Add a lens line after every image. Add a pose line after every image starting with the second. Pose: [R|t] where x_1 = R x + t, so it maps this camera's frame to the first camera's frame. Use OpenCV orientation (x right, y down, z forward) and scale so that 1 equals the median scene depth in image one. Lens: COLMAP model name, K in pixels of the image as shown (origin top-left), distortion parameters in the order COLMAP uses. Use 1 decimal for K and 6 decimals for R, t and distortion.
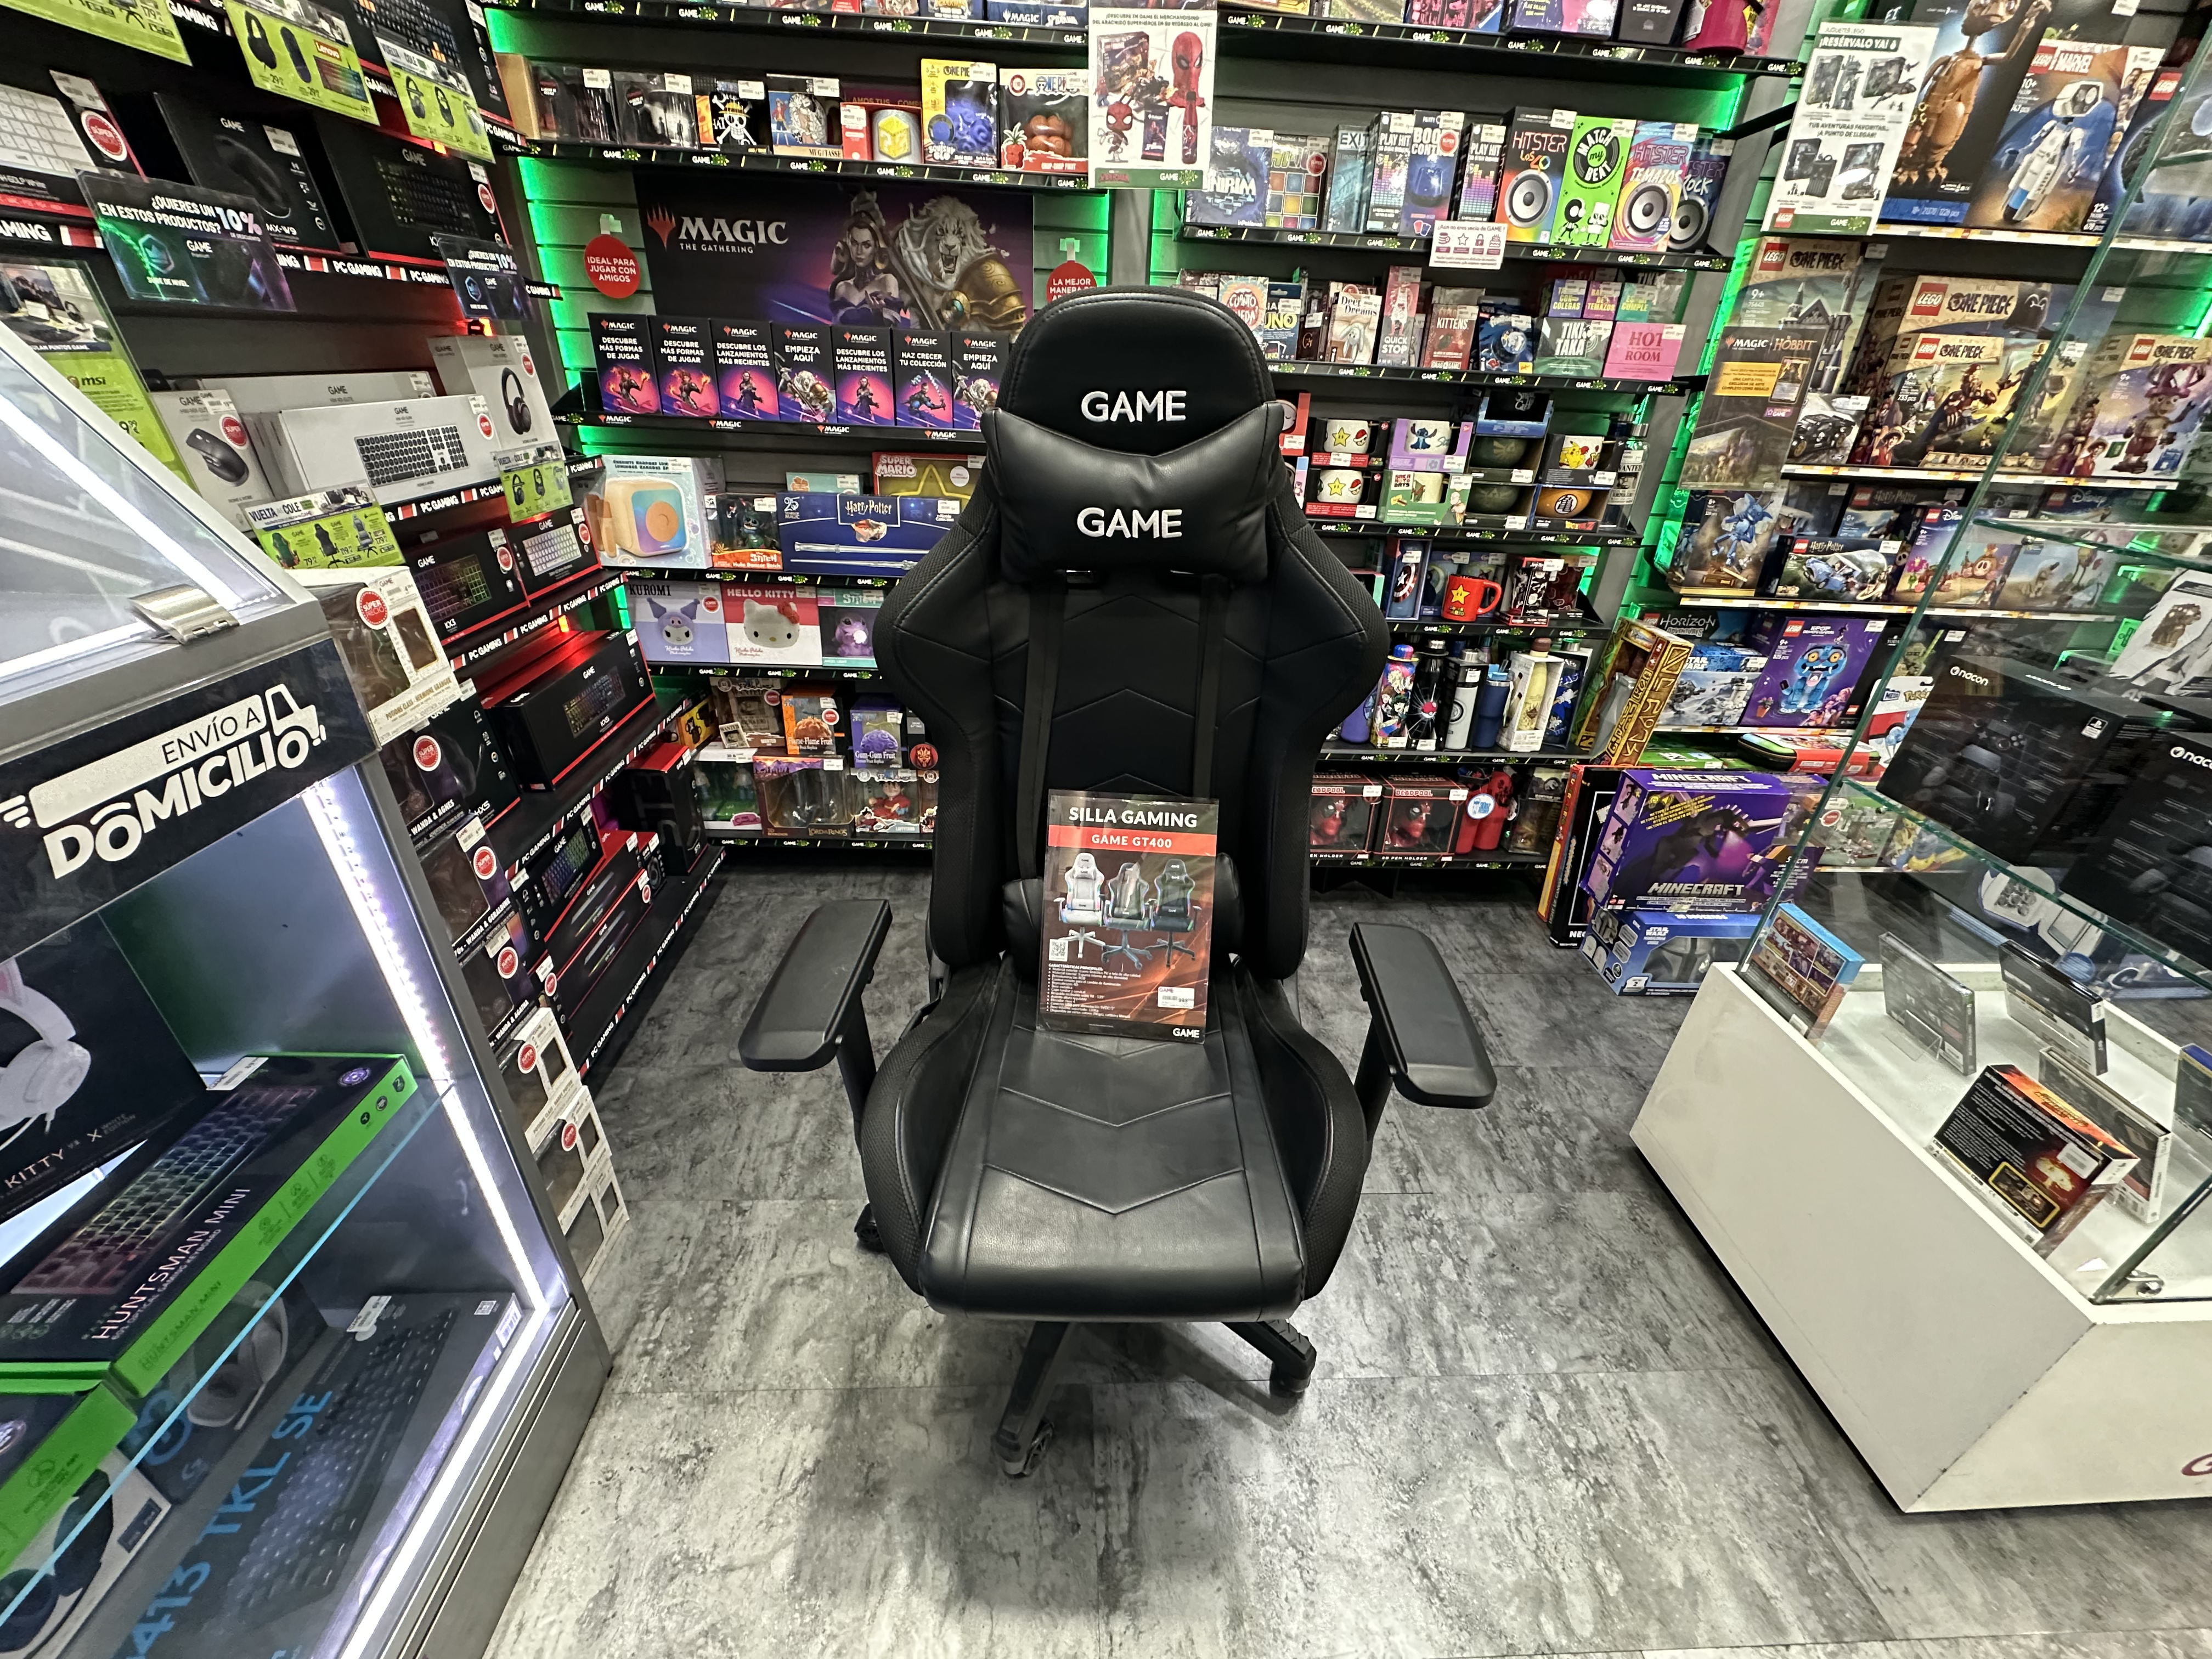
lens RADIAL K [[880.4, 0, 1106.0], [0, 880.4, 829.5], [0, 0, 1]] dist [-0.001844, 0.000200]
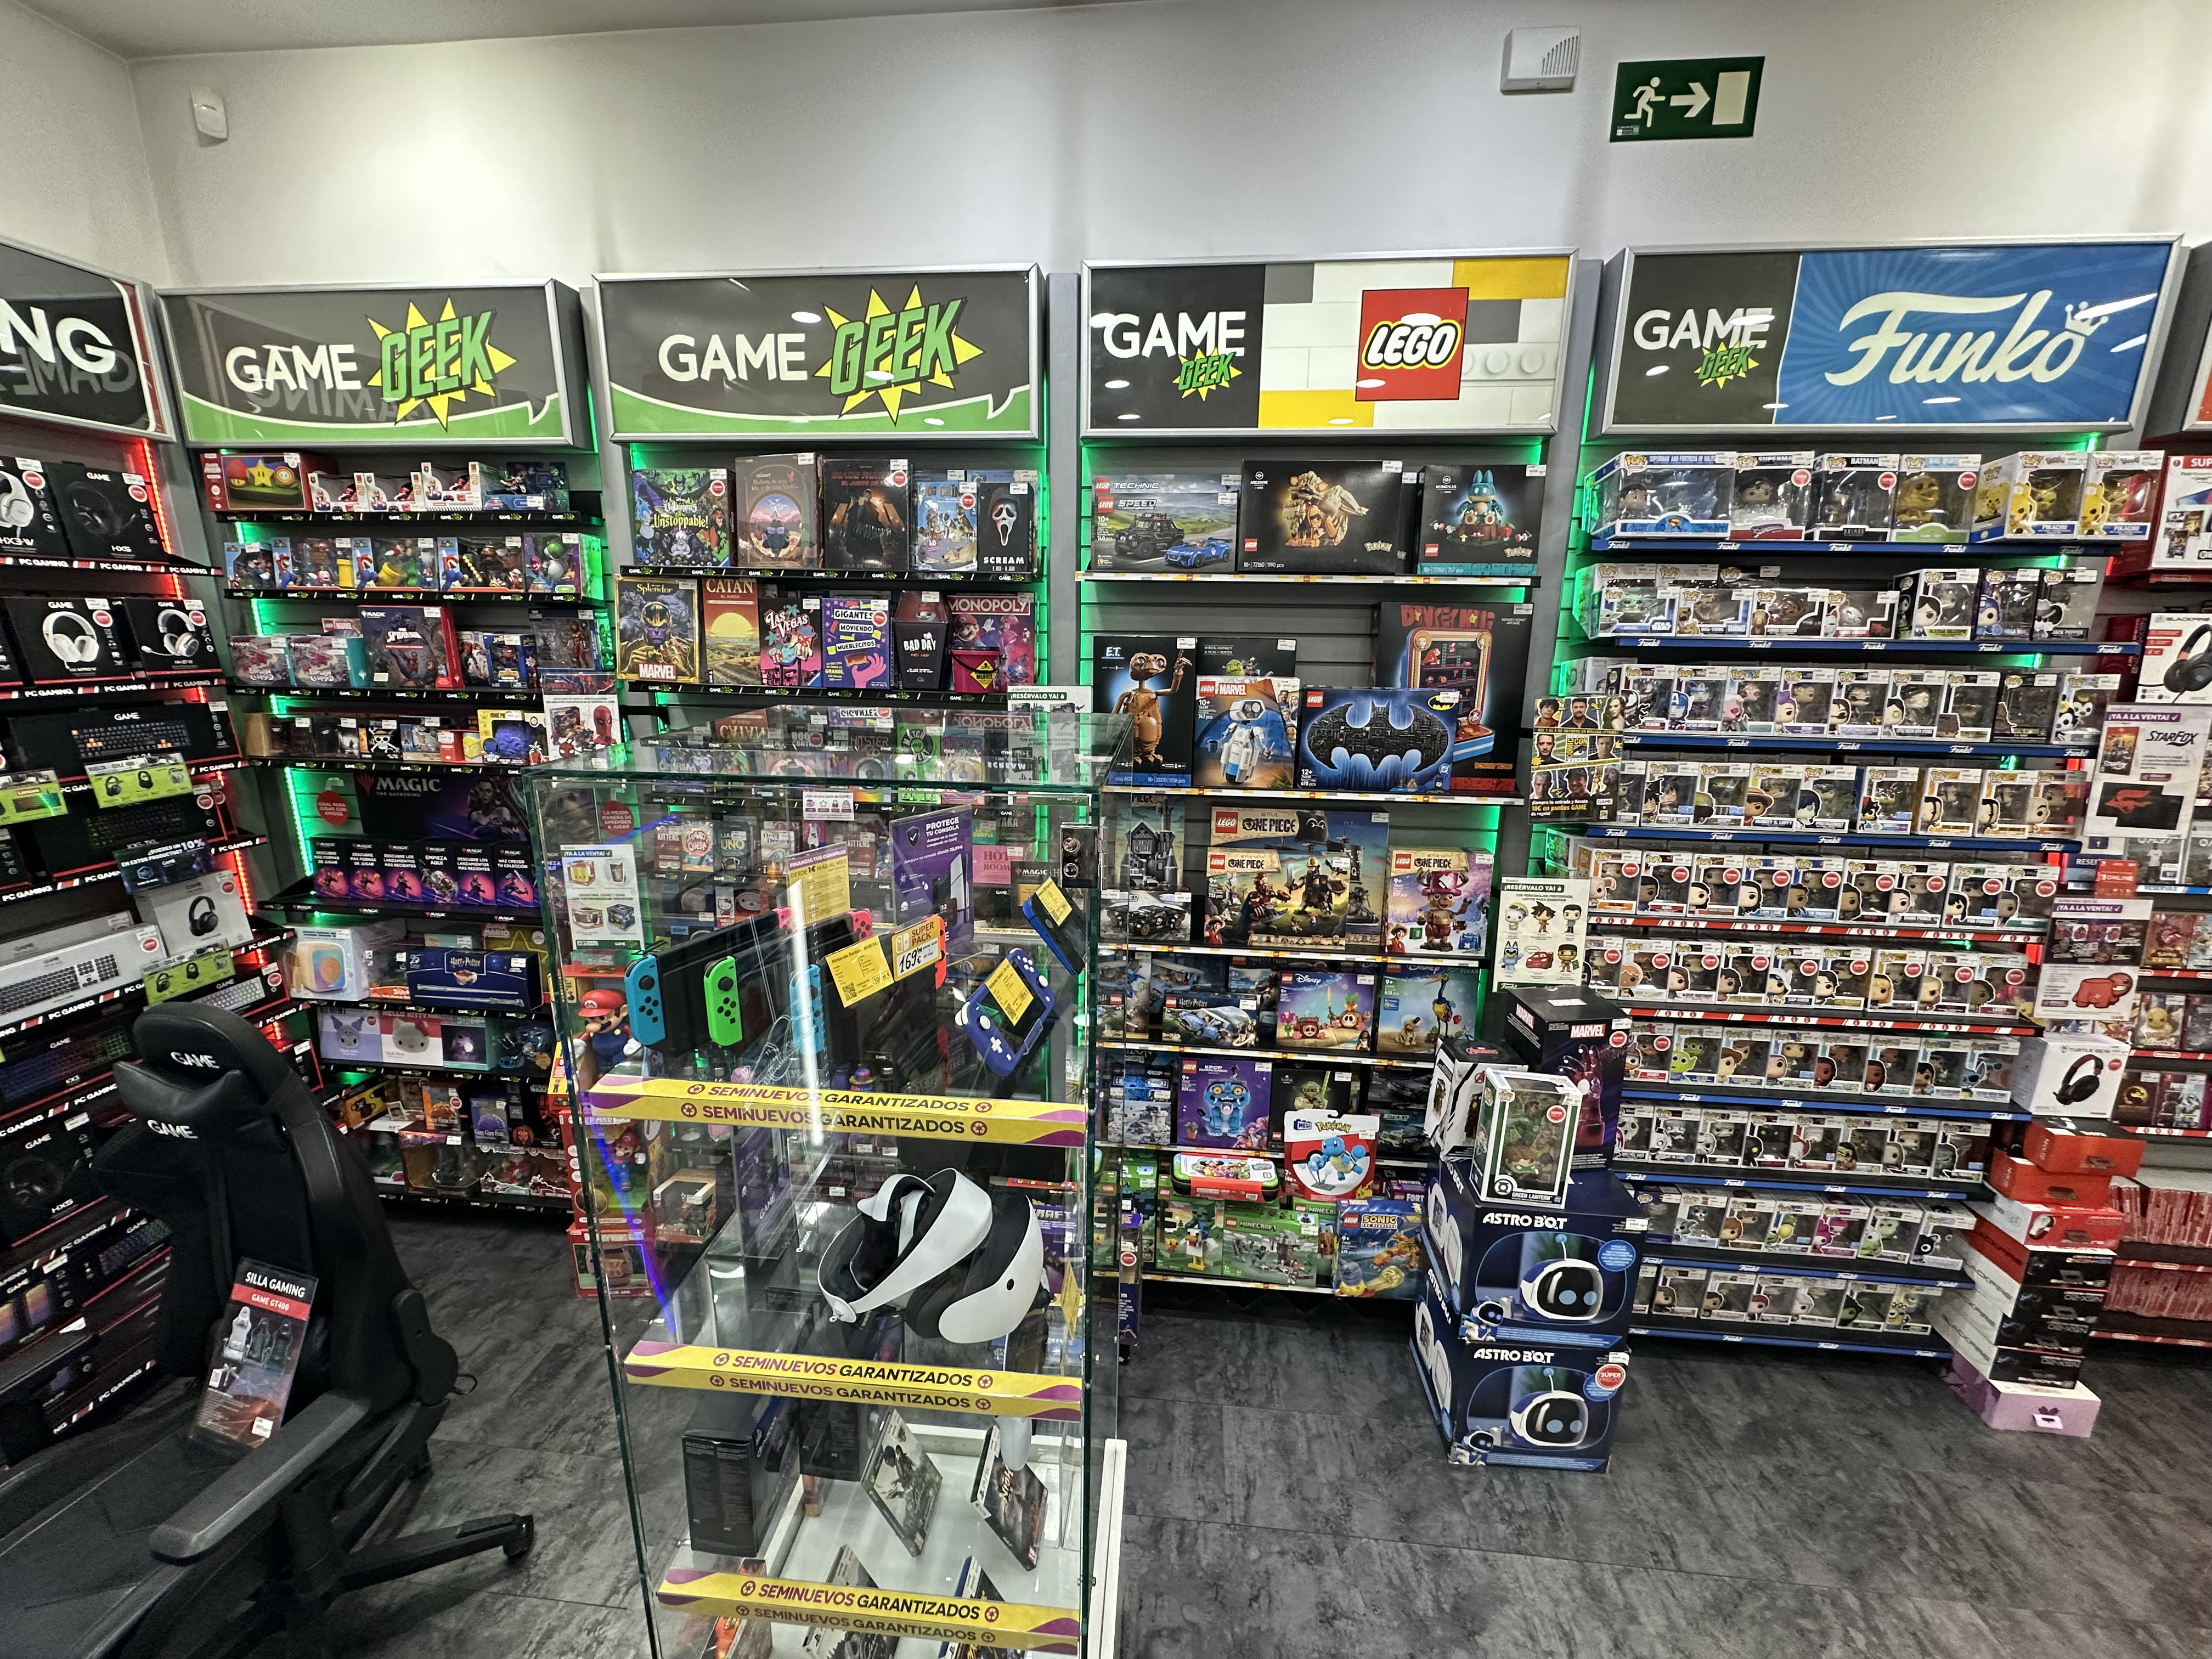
lens RADIAL K [[879.4, 0, 1105.6], [0, 879.4, 827.6], [0, 0, 1]] dist [-0.002869, 0.000867]
pose [[0.989375, 0.003178, -0.145352, 0.948353], [-0.042554, 0.962307, -0.268615, -0.243257], [0.139019, 0.271946, 0.952218, -0.245291]]
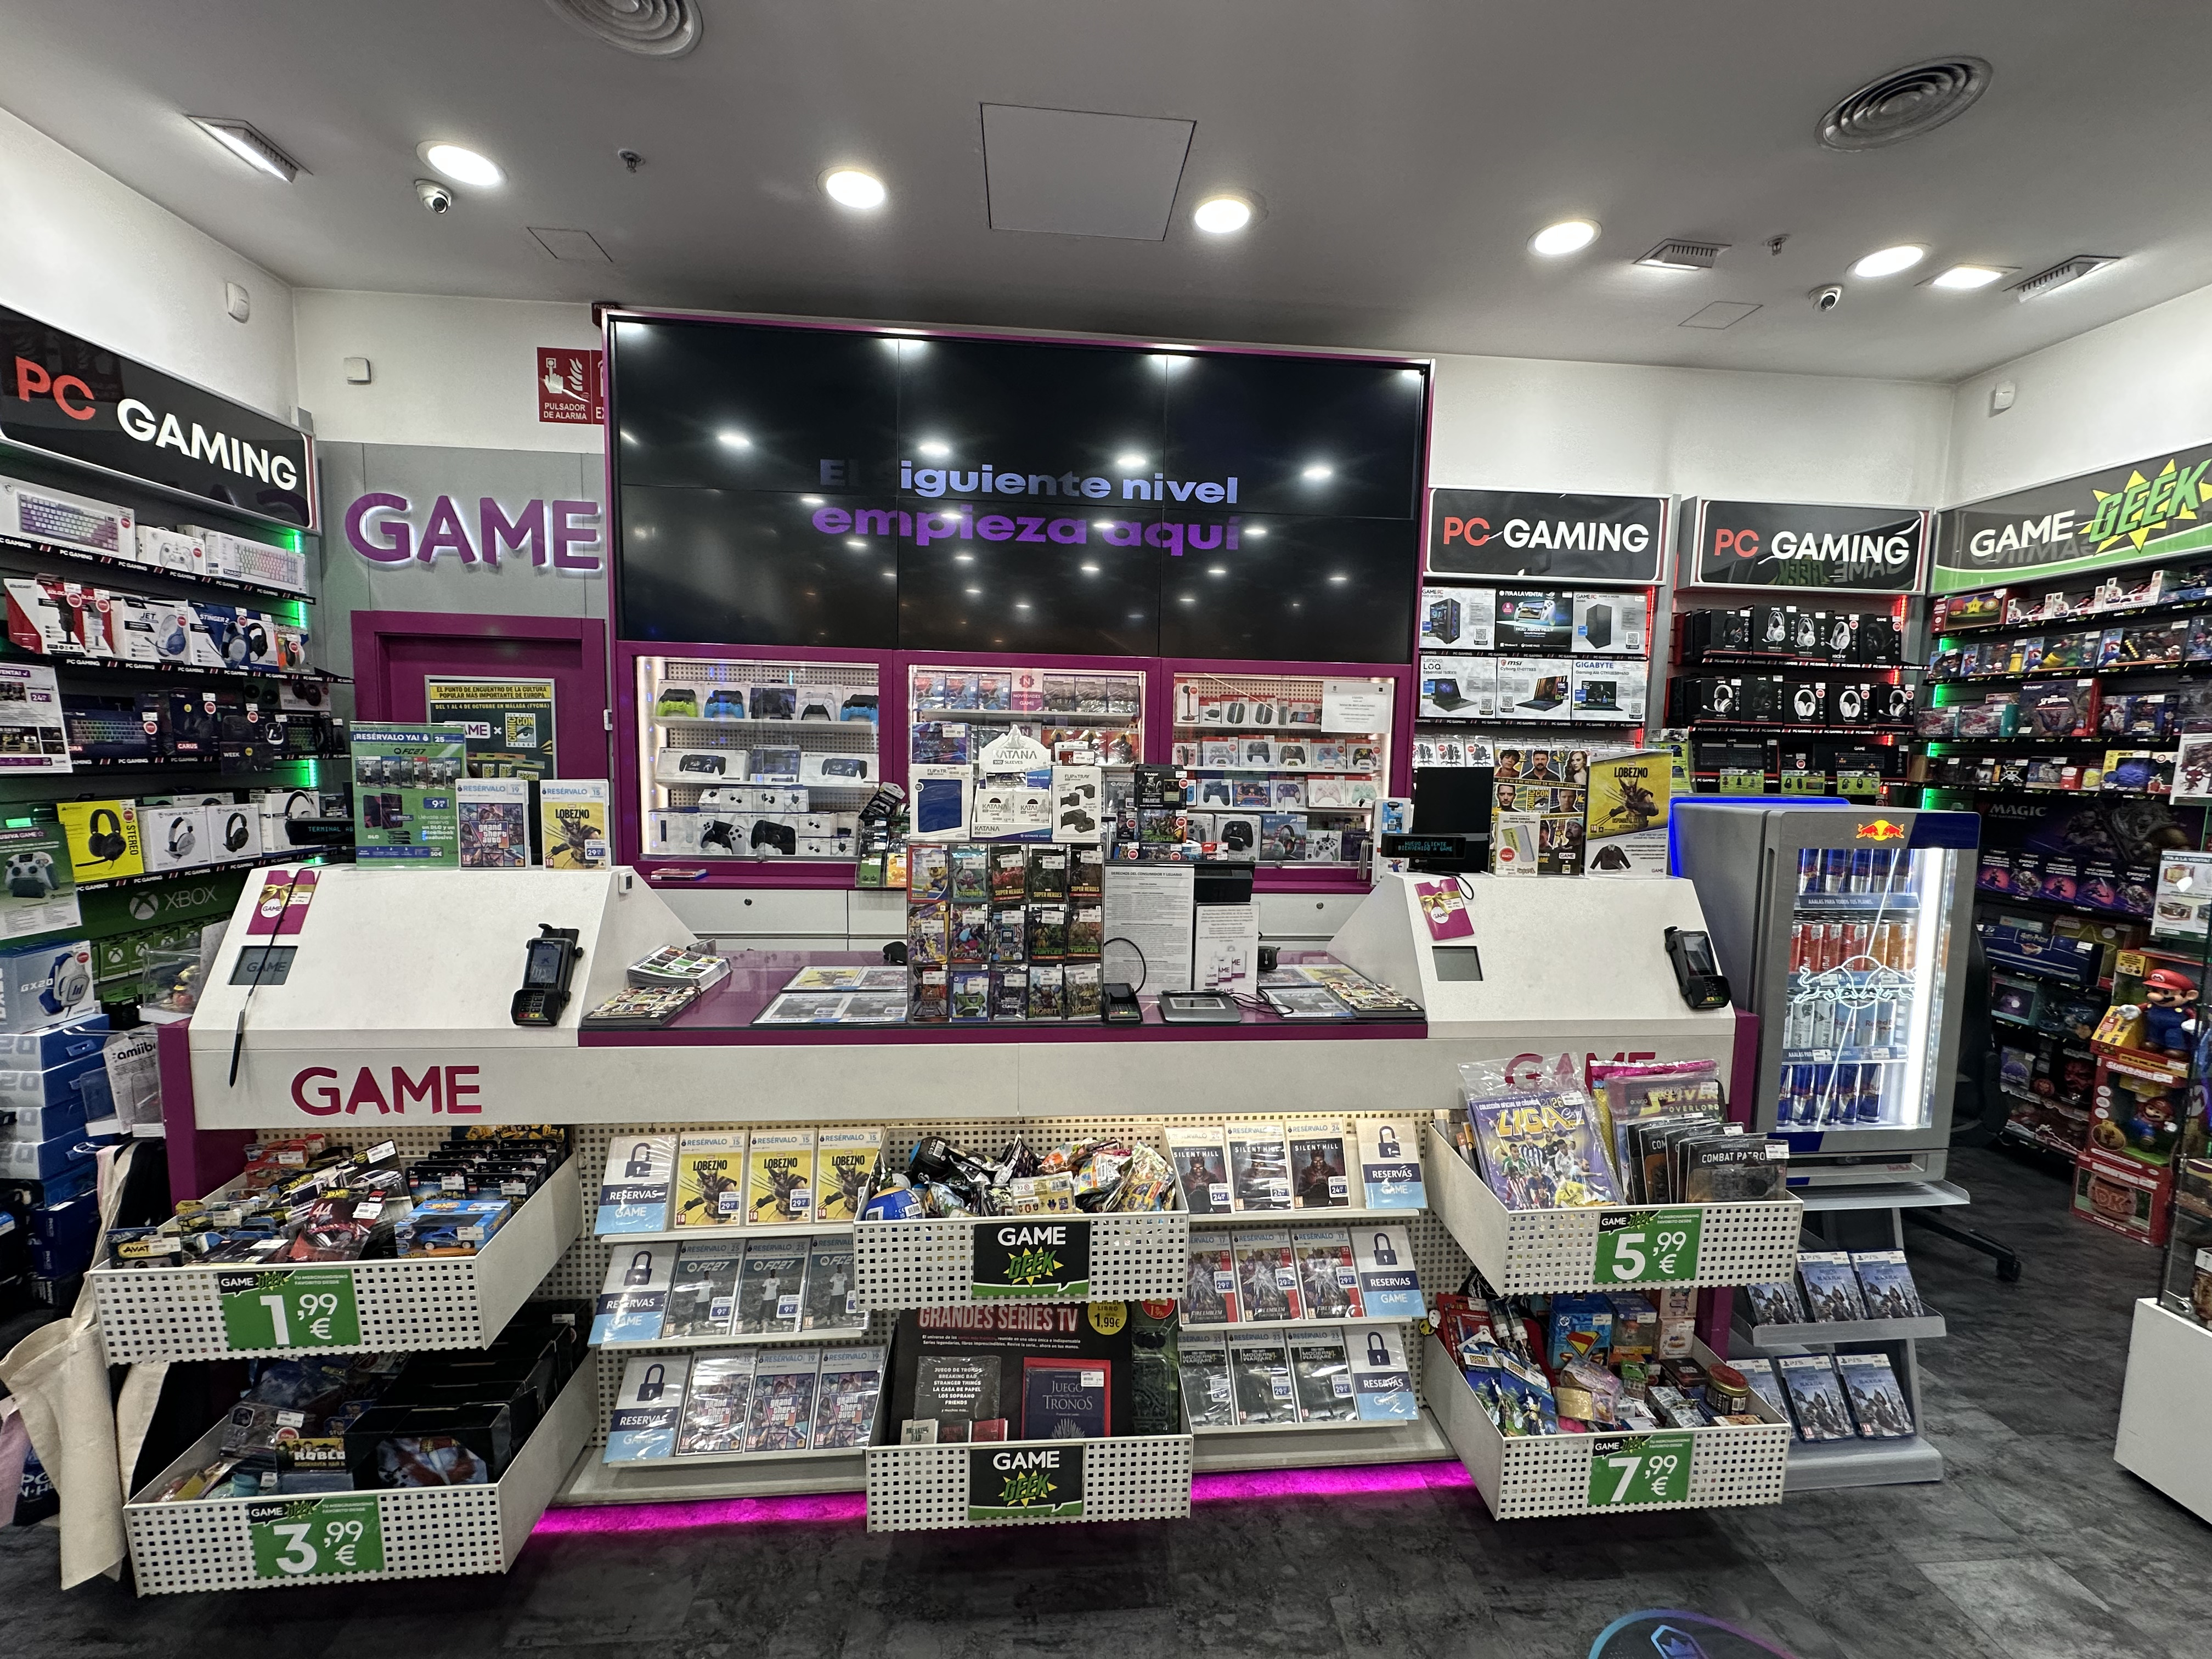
lens RADIAL K [[876.9, 0, 1106.1], [0, 876.9, 828.3], [0, 0, 1]] dist [-0.001575, 0.000283]
pose [[0.033852, 0.052404, -0.998052, 1.535636], [-0.498156, 0.866615, 0.028606, 0.369794], [0.866426, 0.496217, 0.055441, -0.947952]]
